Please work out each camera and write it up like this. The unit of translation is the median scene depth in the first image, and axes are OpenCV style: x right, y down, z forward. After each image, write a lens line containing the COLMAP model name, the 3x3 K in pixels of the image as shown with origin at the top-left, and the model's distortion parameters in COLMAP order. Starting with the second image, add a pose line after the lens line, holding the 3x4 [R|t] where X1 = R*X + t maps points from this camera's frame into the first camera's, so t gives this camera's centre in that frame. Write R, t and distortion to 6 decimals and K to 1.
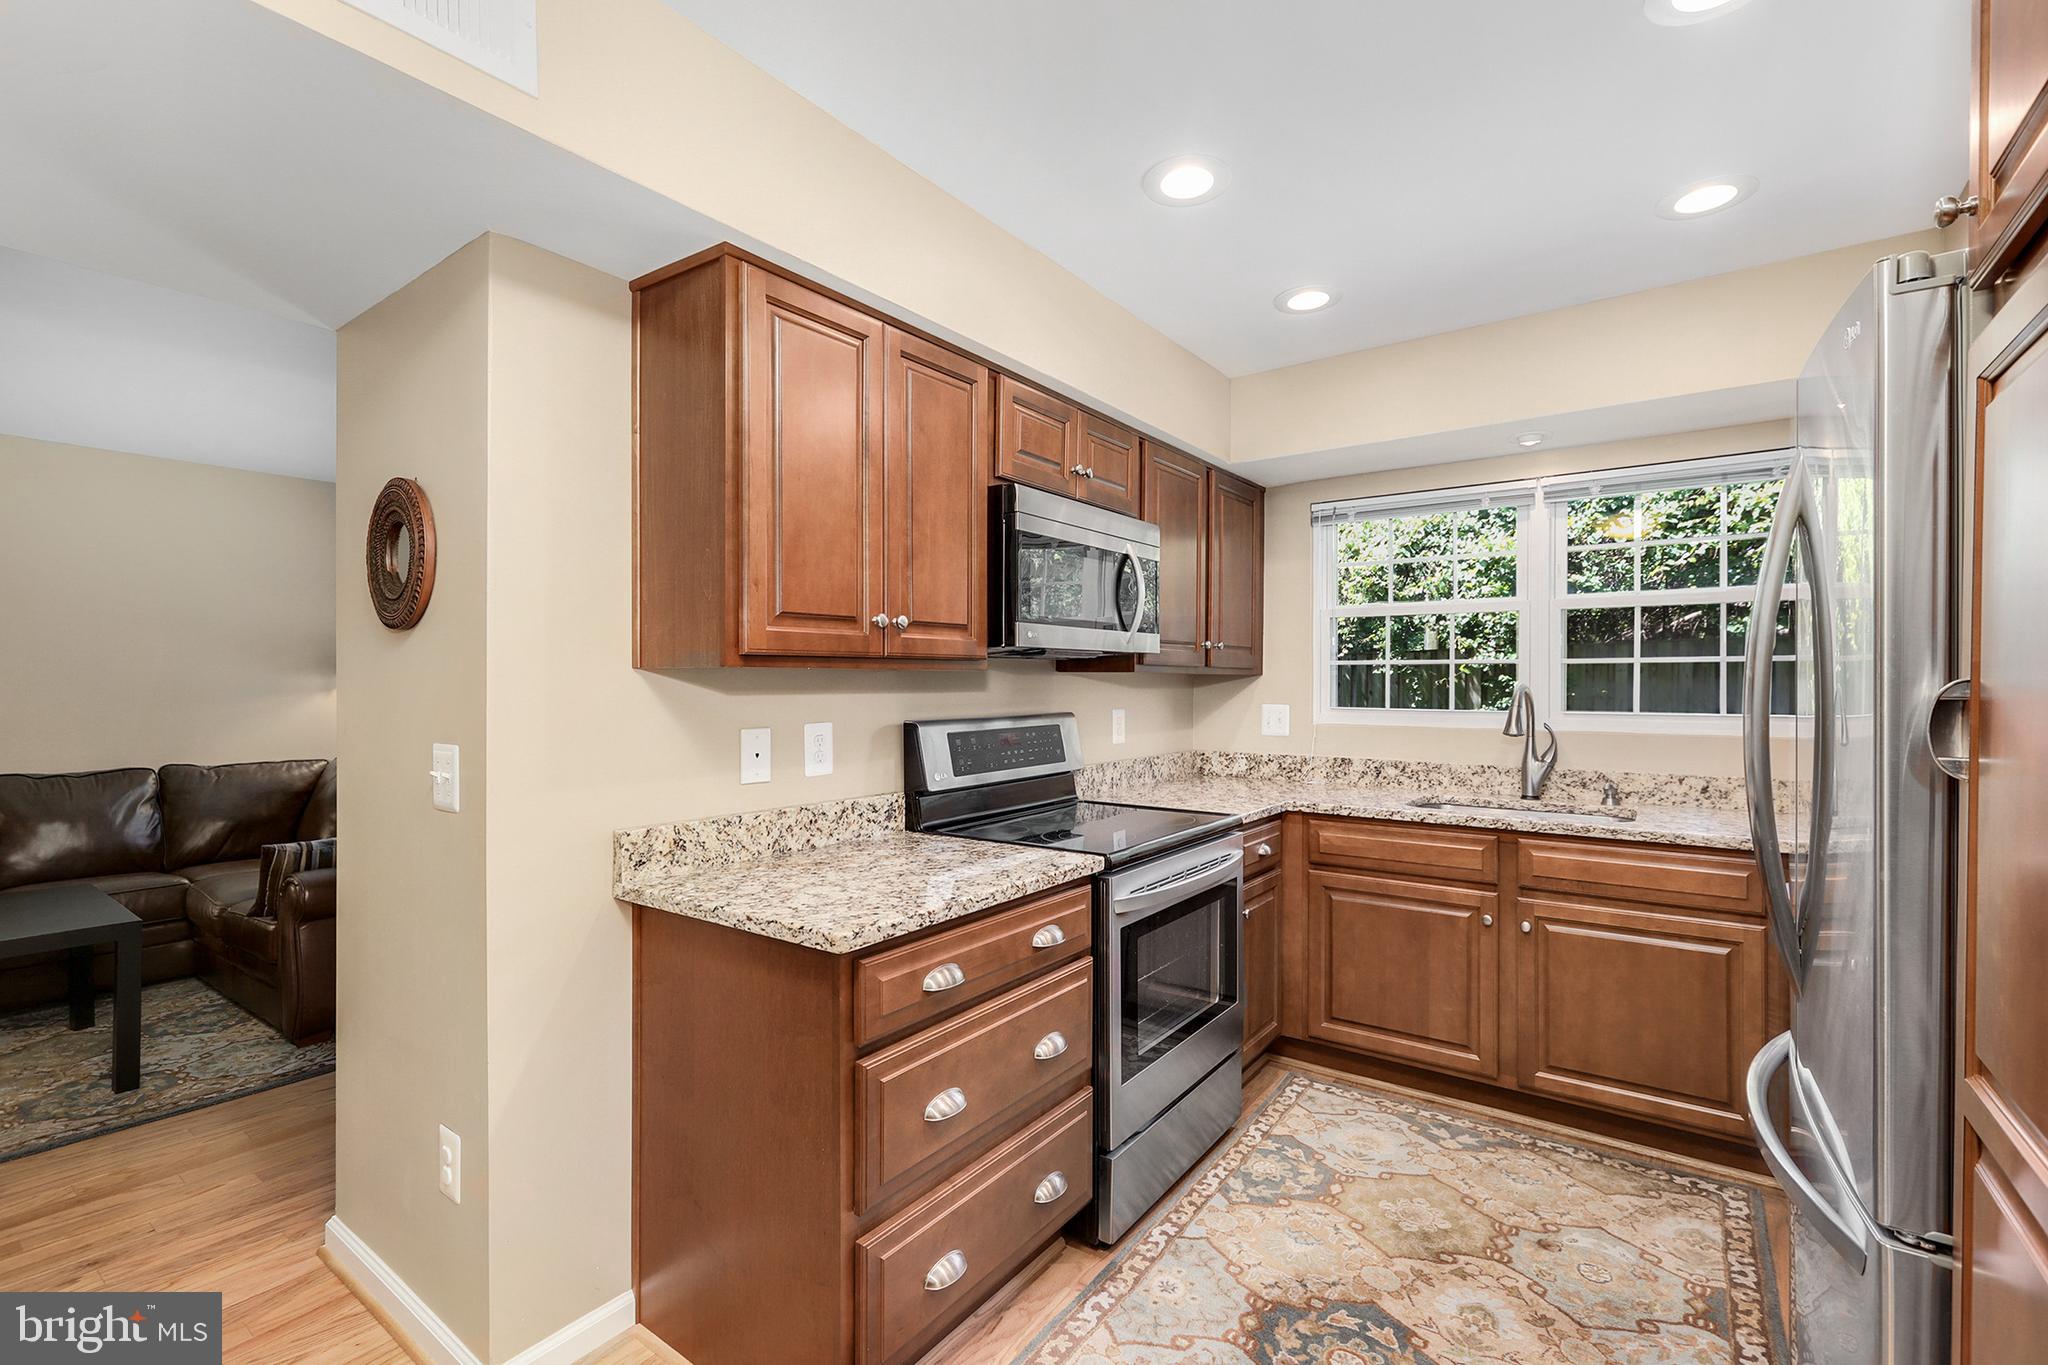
lens RADIAL K [[913.4, 0, 1022.1], [0, 913.4, 686.1], [0, 0, 1]] dist [-0.001832, 0.002410]
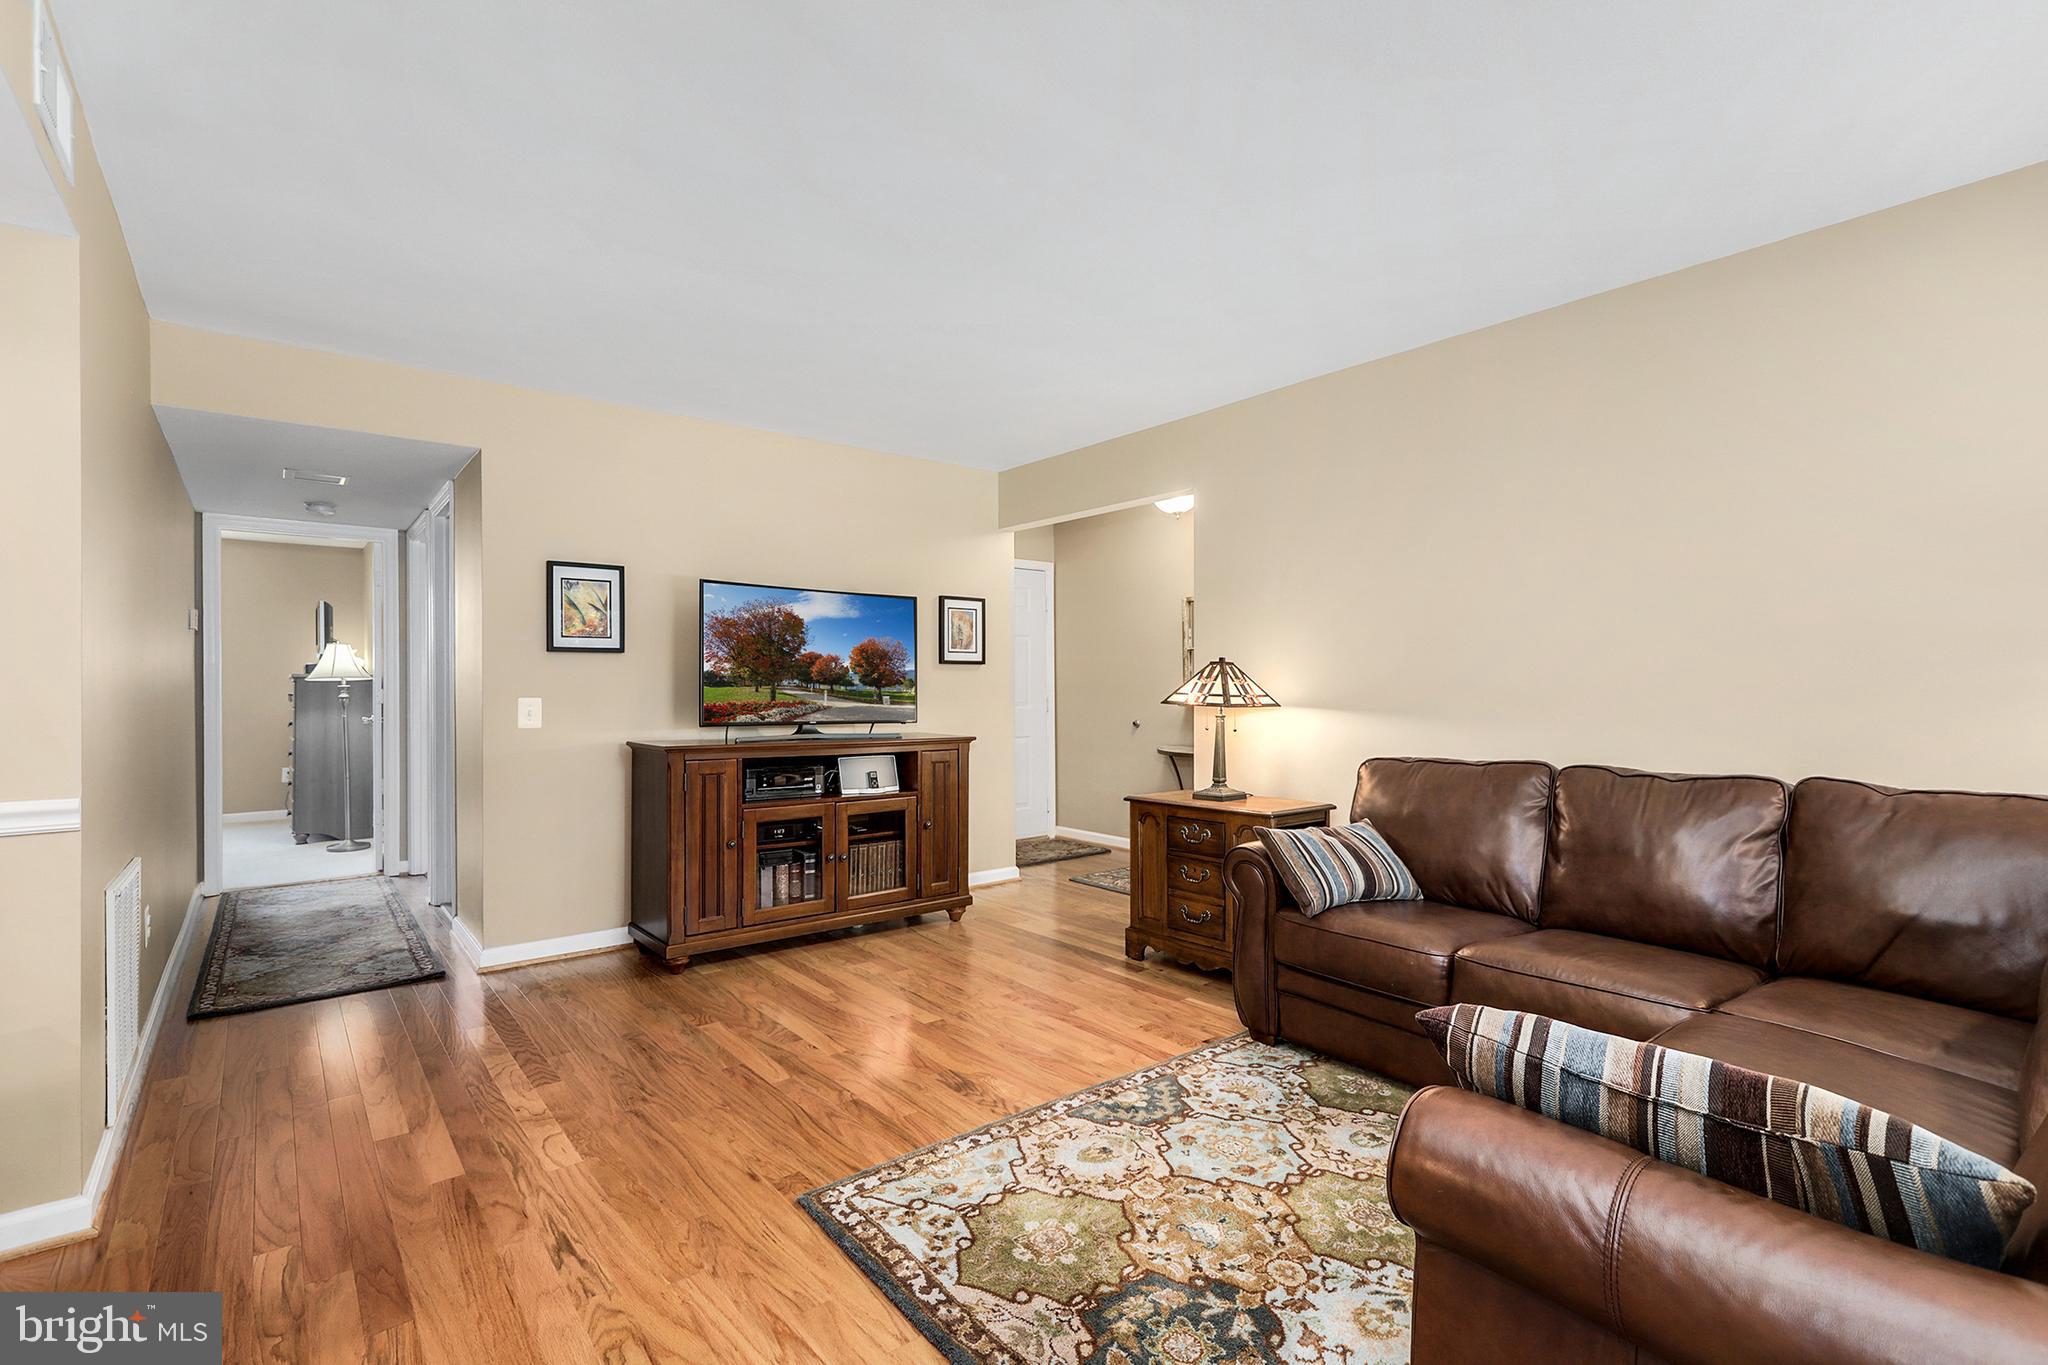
lens RADIAL K [[913.4, 0, 1032.8], [0, 913.4, 689.8], [0, 0, 1]] dist [-0.001832, 0.002410]
pose [[-0.236338, 0.004981, -0.971658, -0.552461], [-0.000911, 0.999985, 0.005348, 0.058541], [0.971670, 0.002149, -0.236330, 1.269578]]
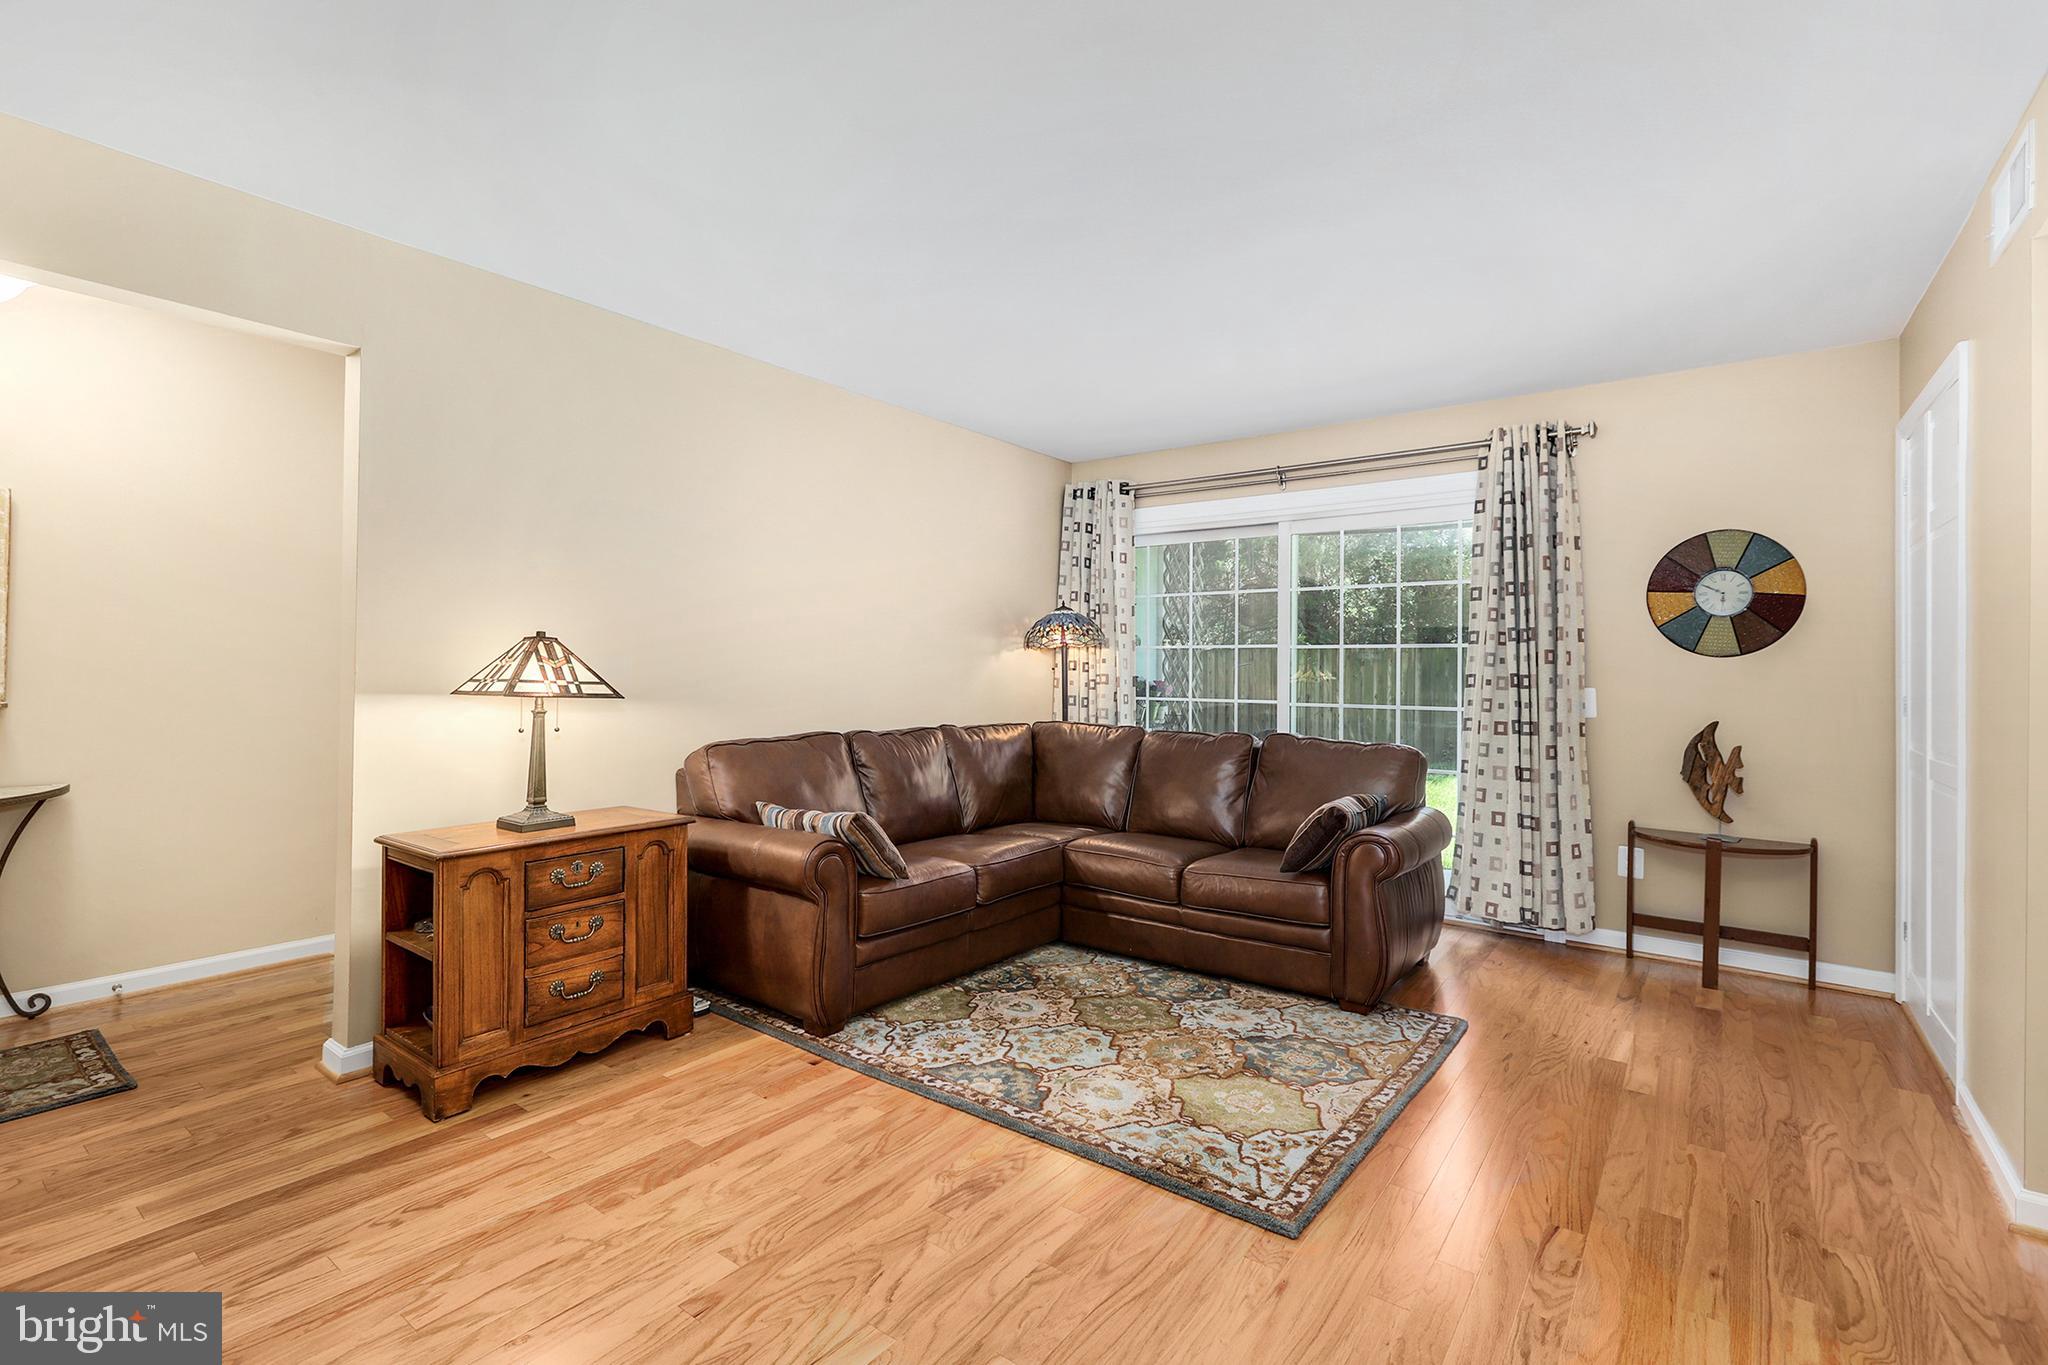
lens RADIAL K [[913.4, 0, 1014.9], [0, 913.4, 670.3], [0, 0, 1]] dist [-0.001832, 0.002410]
pose [[0.999736, 0.009905, -0.020734, -1.573465], [-0.010058, 0.999923, -0.007288, 0.062983], [0.020660, 0.007495, 0.999758, 0.044978]]
